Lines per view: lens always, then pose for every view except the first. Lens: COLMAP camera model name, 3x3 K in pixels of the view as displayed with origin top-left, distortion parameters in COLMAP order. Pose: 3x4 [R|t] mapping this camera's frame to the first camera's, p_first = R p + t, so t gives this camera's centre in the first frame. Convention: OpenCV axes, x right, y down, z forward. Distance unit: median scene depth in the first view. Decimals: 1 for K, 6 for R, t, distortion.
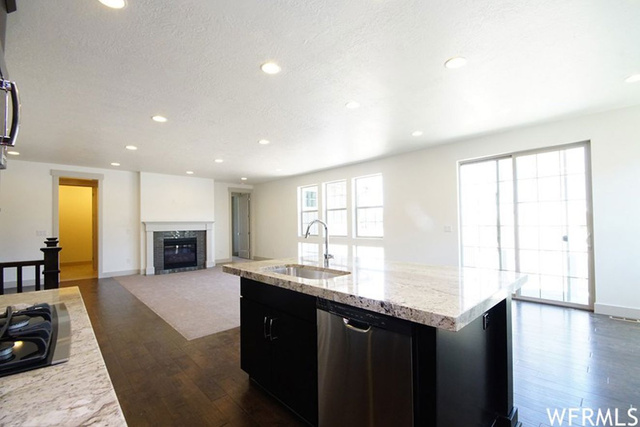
lens RADIAL K [[283.0, 0, 319.6], [0, 283.0, 219.0], [0, 0, 1]] dist [0.000690, -0.000138]
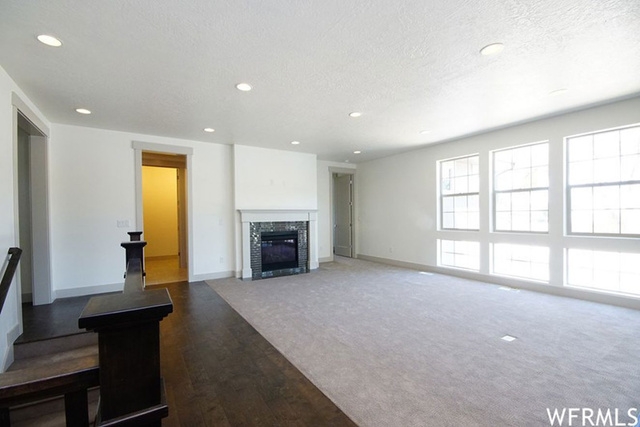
lens RADIAL K [[283.0, 0, 319.6], [0, 283.0, 219.0], [0, 0, 1]] dist [0.000690, -0.000138]
pose [[0.983758, 0.005623, -0.179412, -0.239840], [0.000445, 0.999430, 0.033762, 0.008265], [0.179500, -0.033293, 0.983195, 0.254597]]
